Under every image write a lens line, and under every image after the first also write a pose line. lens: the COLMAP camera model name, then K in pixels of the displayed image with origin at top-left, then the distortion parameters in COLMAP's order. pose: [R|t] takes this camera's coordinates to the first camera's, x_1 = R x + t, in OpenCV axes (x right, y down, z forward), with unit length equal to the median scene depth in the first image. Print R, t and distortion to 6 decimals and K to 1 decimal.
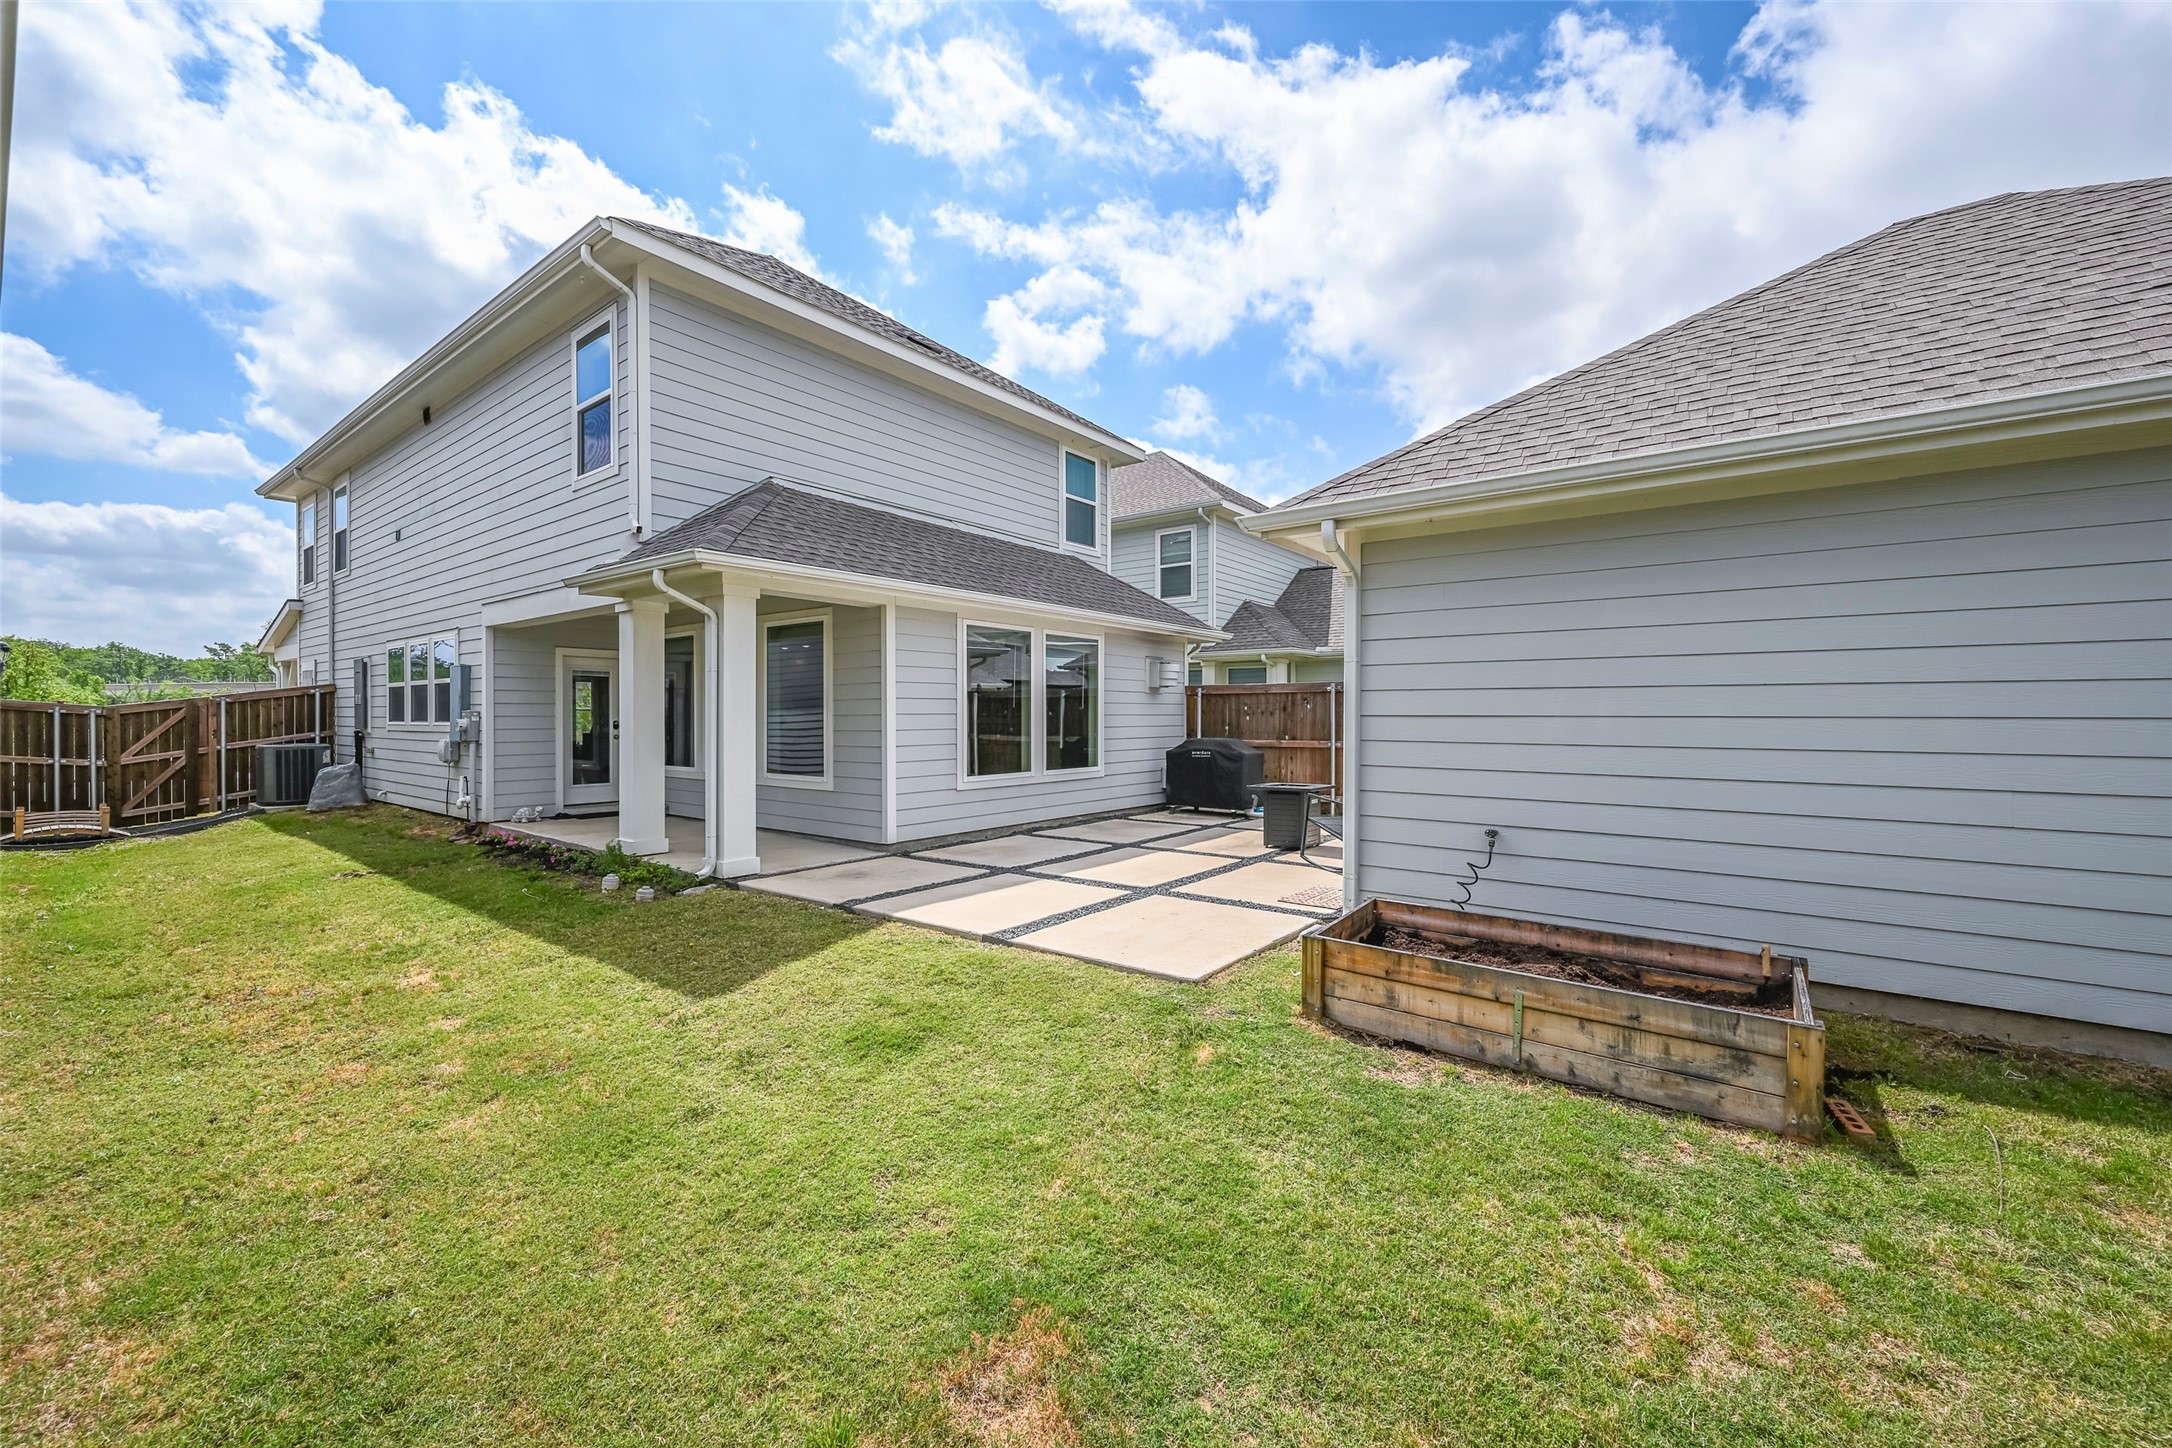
lens RADIAL K [[853.0, 0, 1086.0], [0, 853.0, 724.0], [0, 0, 1]] dist [0.000144, 0.000013]
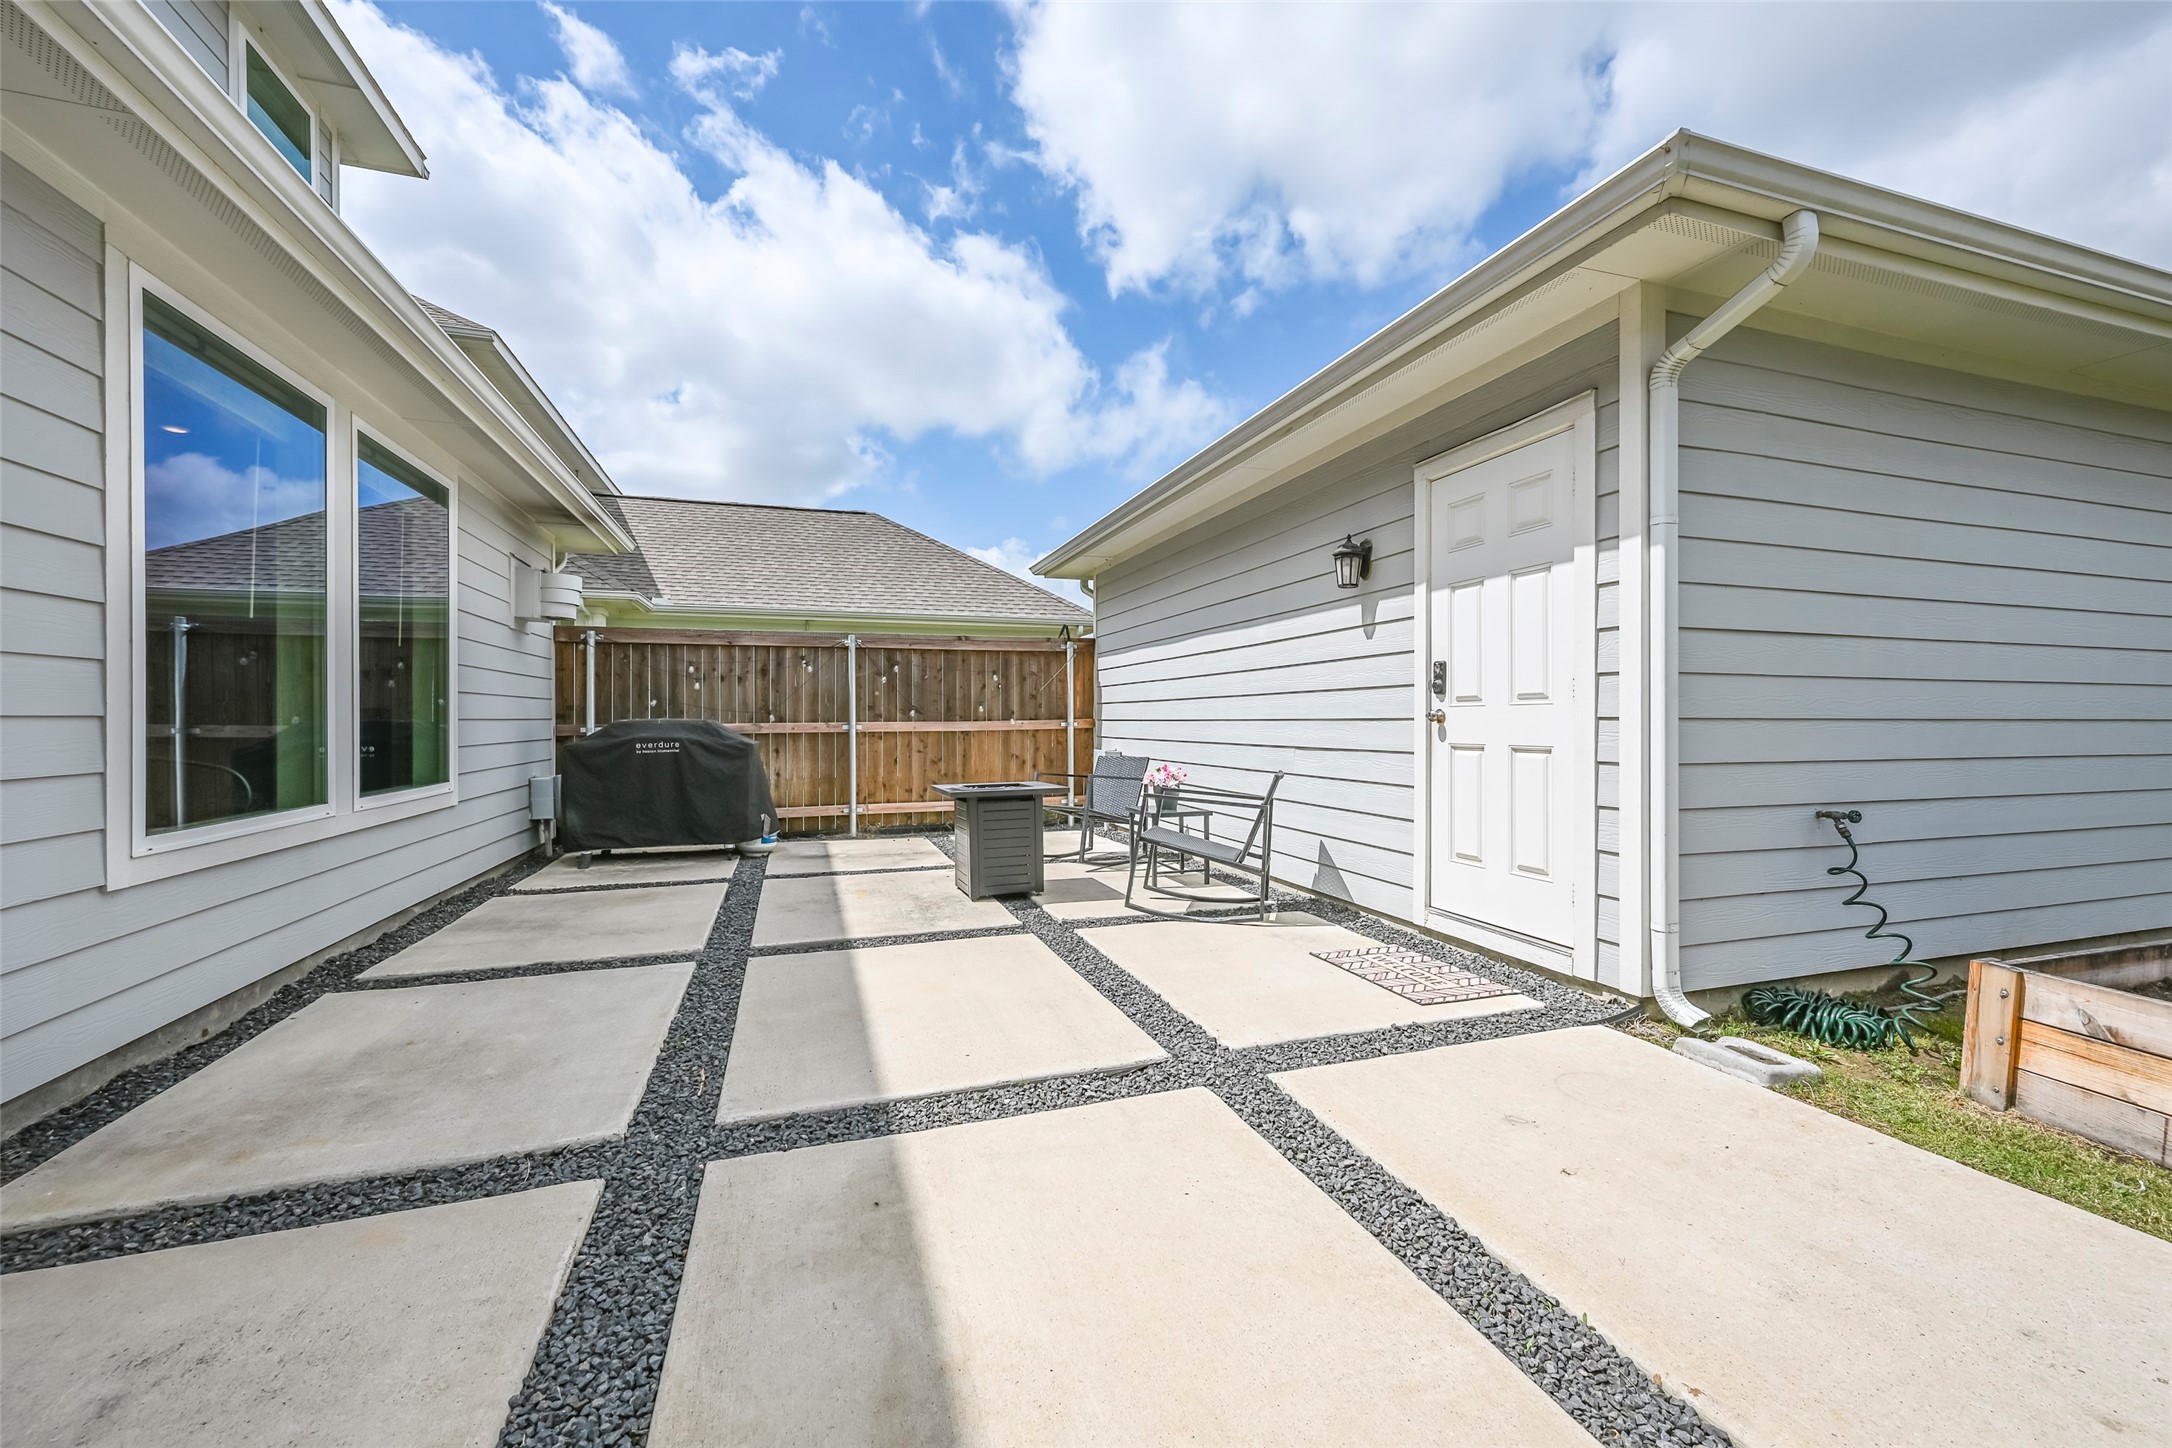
lens RADIAL K [[853.0, 0, 1086.0], [0, 853.0, 724.0], [0, 0, 1]] dist [0.000144, 0.000013]
pose [[0.555840, -0.006647, 0.831262, -0.168204], [0.010551, 0.999944, 0.000941, 0.023328], [-0.831222, 0.008247, 0.555879, 0.495998]]
